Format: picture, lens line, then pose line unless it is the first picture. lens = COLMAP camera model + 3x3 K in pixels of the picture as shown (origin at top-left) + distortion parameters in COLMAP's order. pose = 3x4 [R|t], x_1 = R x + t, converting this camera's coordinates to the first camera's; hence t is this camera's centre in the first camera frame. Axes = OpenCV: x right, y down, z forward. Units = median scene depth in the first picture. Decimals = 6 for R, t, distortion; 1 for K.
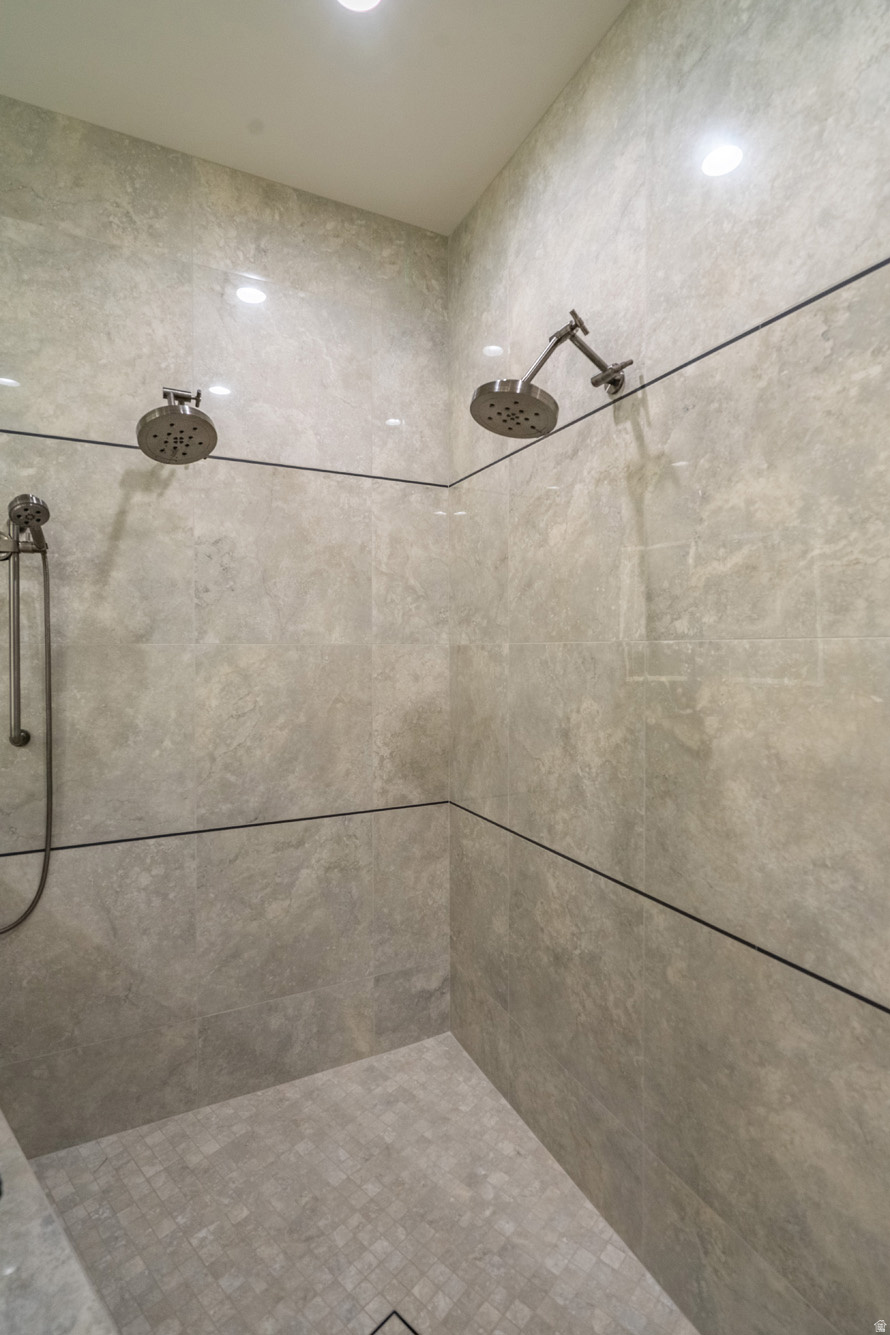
lens RADIAL K [[638.5, 0, 464.2], [0, 638.5, 651.3], [0, 0, 1]] dist [-0.002624, 0.001297]
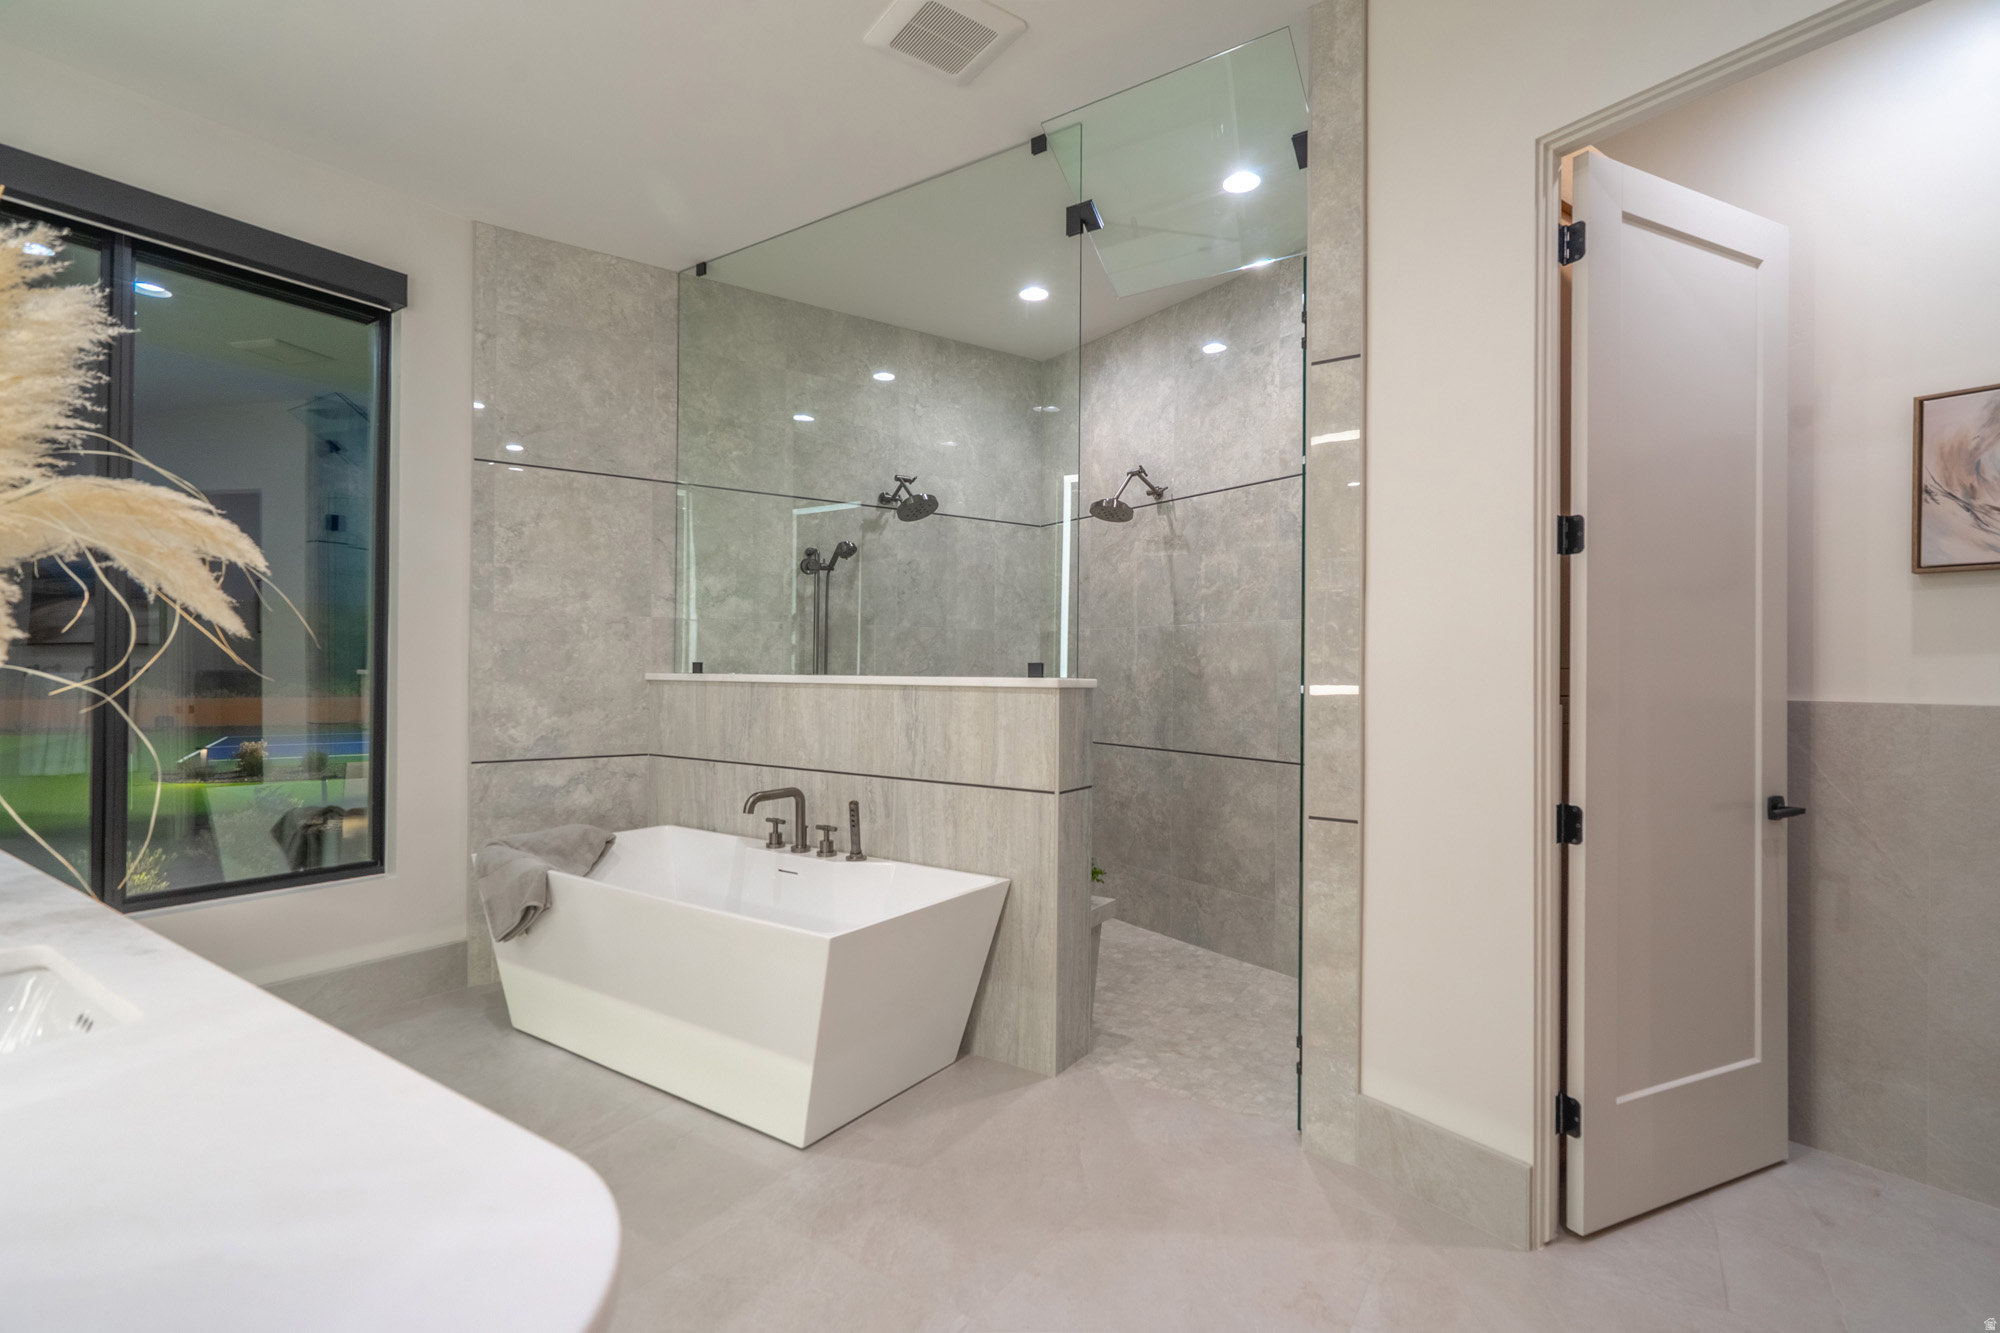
lens RADIAL K [[956.6, 0, 972.8], [0, 956.6, 640.6], [0, 0, 1]] dist [-0.002624, 0.001297]
pose [[0.994715, 0.015444, 0.101505, -0.569694], [-0.011890, 0.999298, -0.035526, 0.128849], [-0.101983, 0.034132, 0.994200, -1.694317]]
